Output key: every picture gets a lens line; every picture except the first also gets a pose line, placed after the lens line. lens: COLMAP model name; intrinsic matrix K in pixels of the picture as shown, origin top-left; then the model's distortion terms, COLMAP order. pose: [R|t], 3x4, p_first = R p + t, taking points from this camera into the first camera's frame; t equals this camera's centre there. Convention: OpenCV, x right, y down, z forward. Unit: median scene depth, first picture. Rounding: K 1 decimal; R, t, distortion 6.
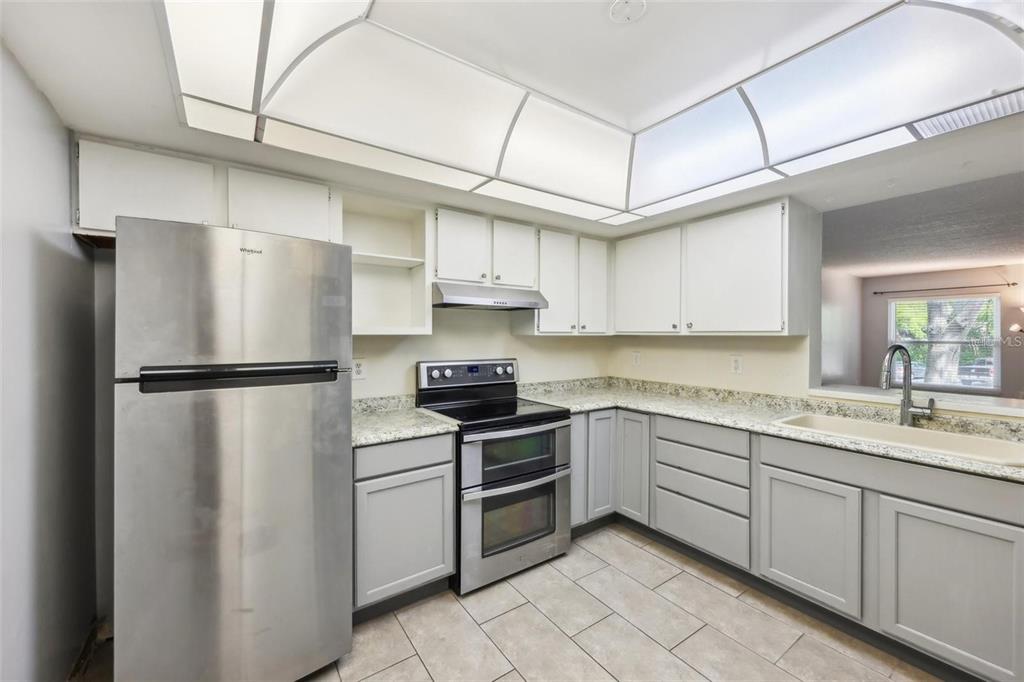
lens RADIAL K [[407.1, 0, 520.9], [0, 407.1, 337.5], [0, 0, 1]] dist [0.009604, -0.001419]
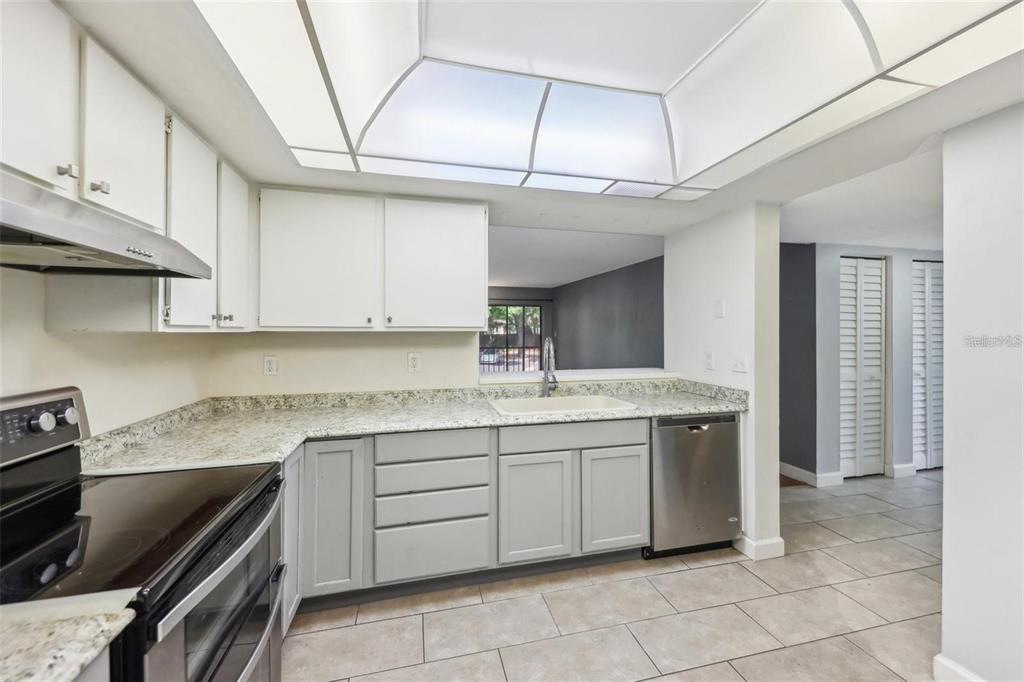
lens RADIAL K [[407.1, 0, 515.2], [0, 407.1, 331.5], [0, 0, 1]] dist [0.009604, -0.001419]
pose [[0.367476, -0.003306, 0.930027, -0.293631], [0.010257, 0.999947, -0.000498, -0.002128], [-0.929976, 0.009722, 0.367490, 0.493540]]
